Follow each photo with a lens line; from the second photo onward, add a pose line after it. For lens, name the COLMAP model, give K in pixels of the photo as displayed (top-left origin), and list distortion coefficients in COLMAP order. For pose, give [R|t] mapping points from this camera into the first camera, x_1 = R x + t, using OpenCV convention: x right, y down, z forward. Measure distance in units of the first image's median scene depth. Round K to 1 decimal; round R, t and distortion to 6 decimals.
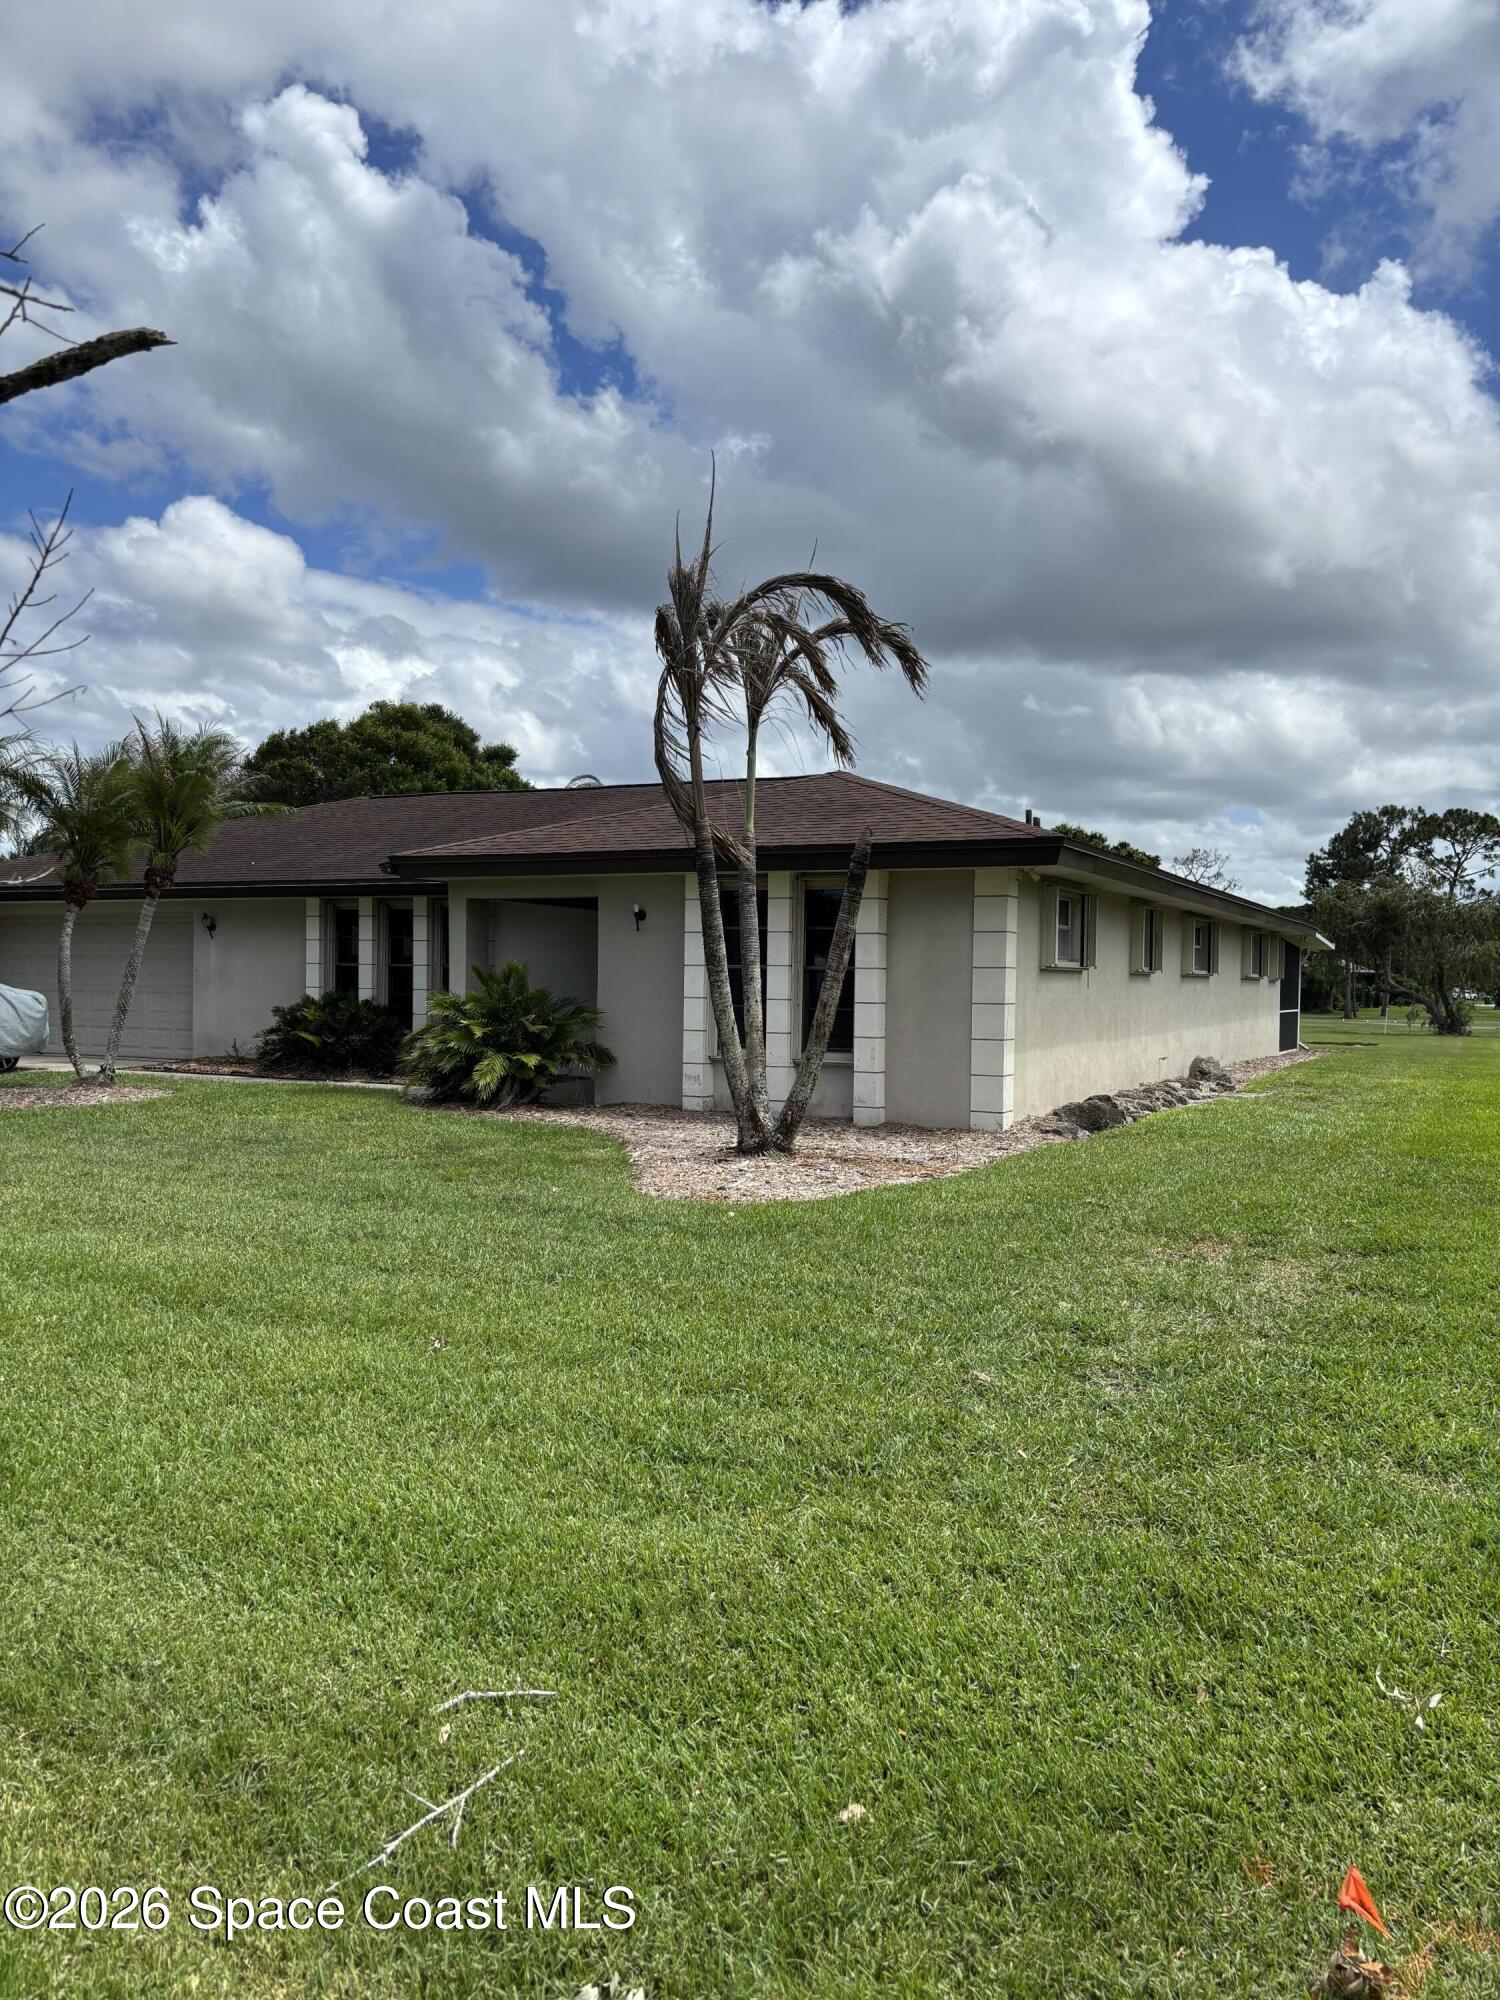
lens RADIAL K [[1557.0, 0, 750.0], [0, 1557.0, 1000.0], [0, 0, 1]] dist [0.002940, -0.002857]
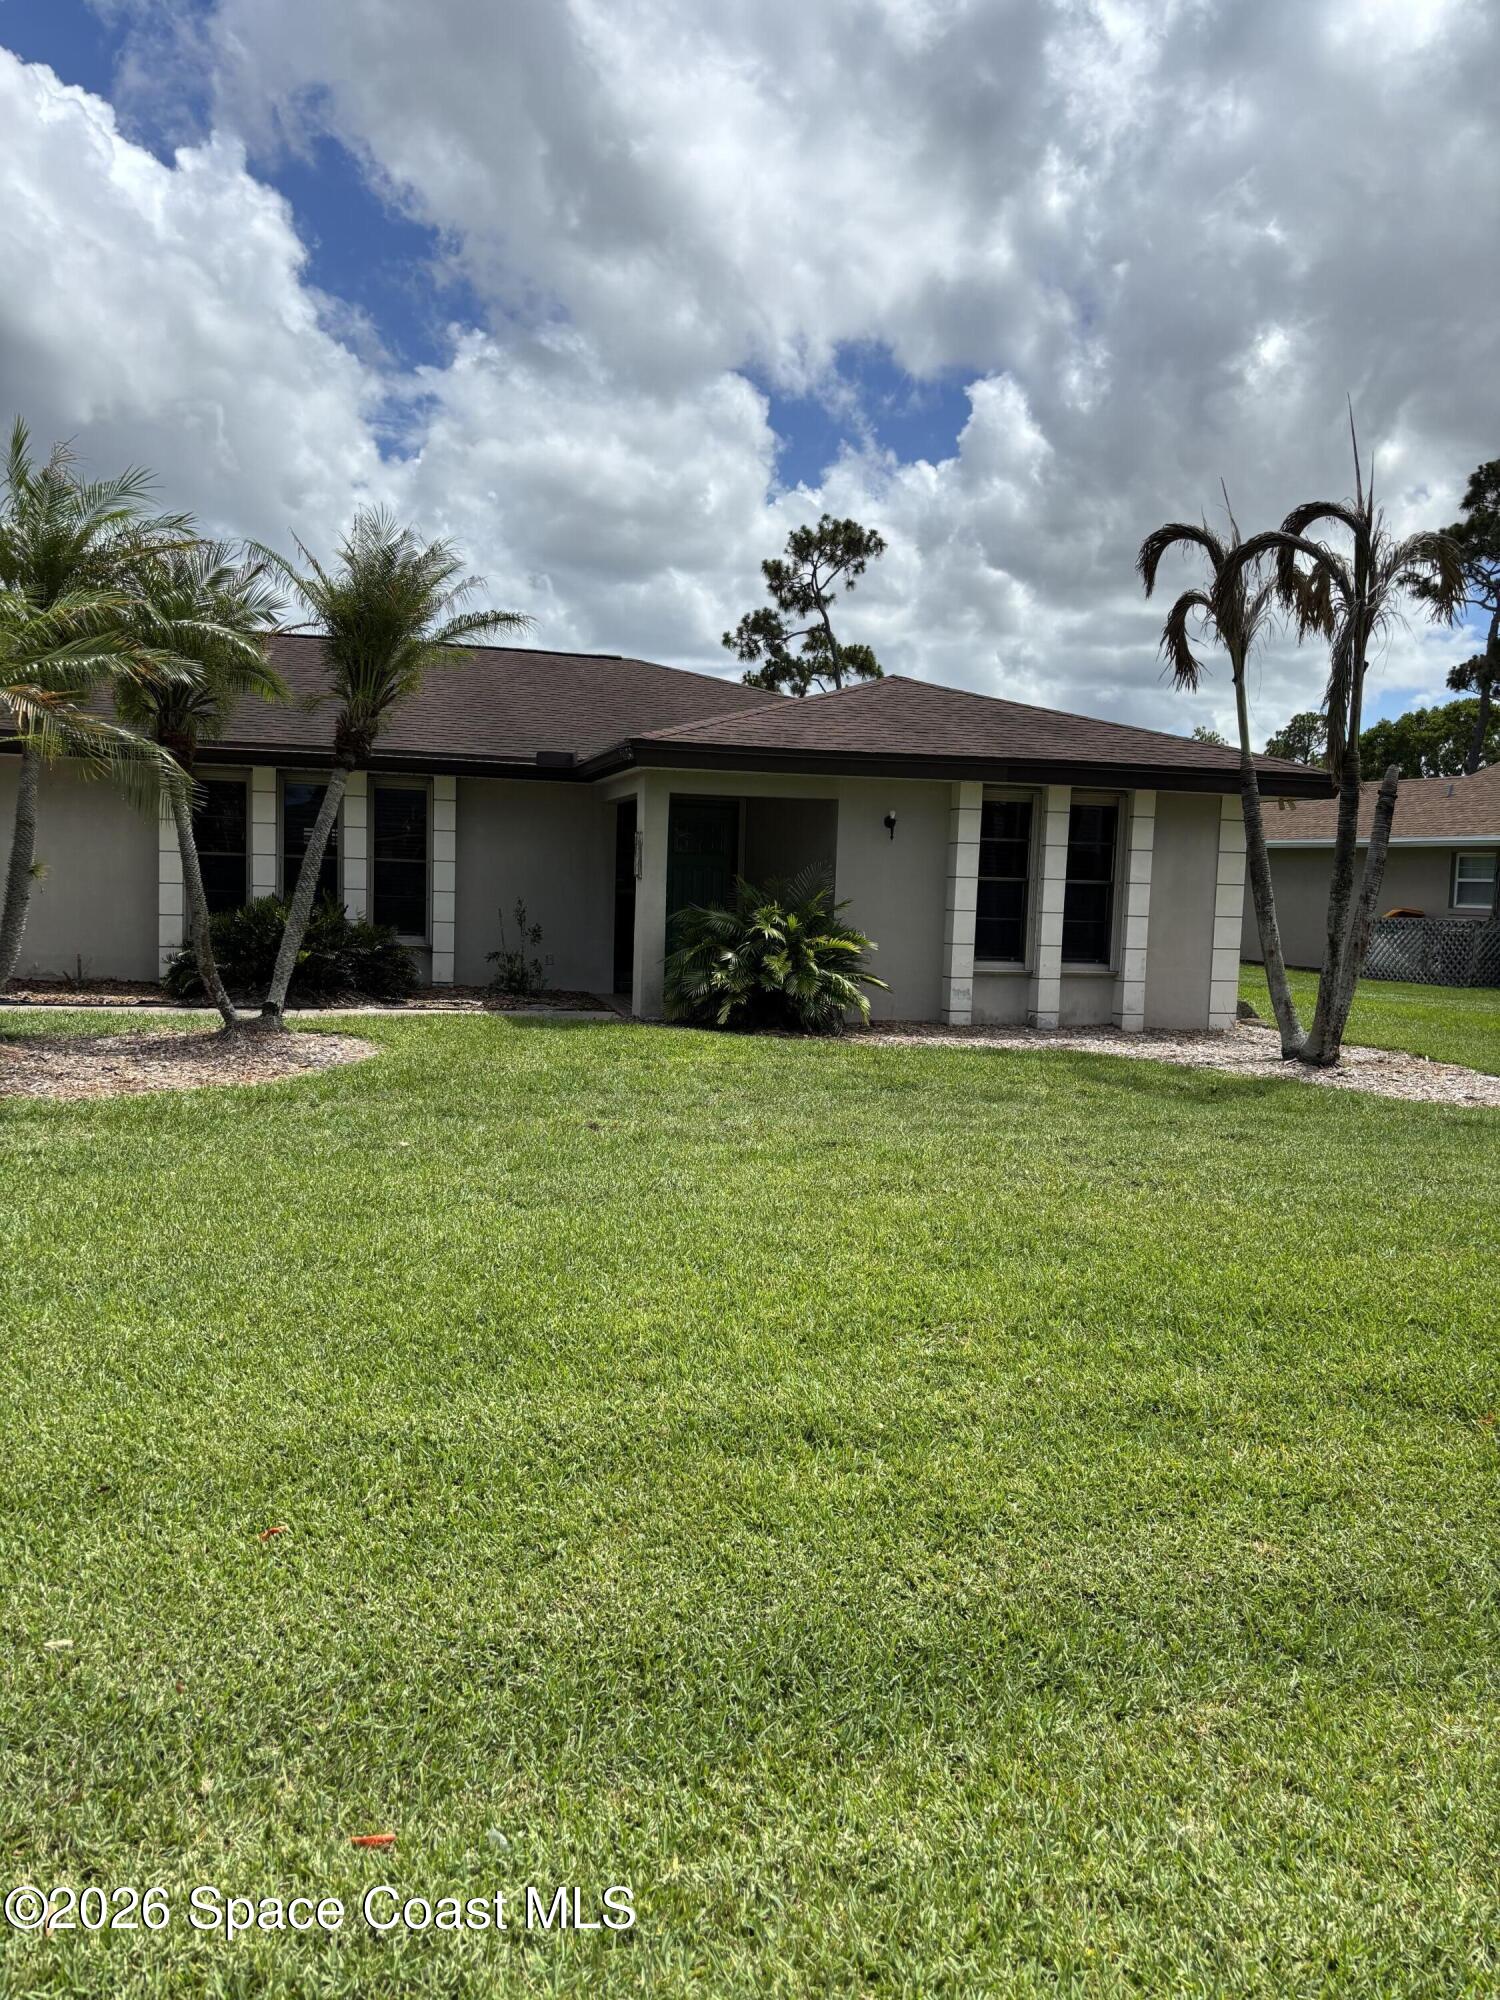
lens RADIAL K [[1501.4, 0, 750.0], [0, 1501.4, 1000.0], [0, 0, 1]] dist [0.034277, -0.006733]
pose [[0.765602, -0.041407, 0.641981, -0.740602], [-0.010792, 0.996959, 0.077173, -0.016052], [-0.643225, -0.066012, 0.762827, 0.366459]]
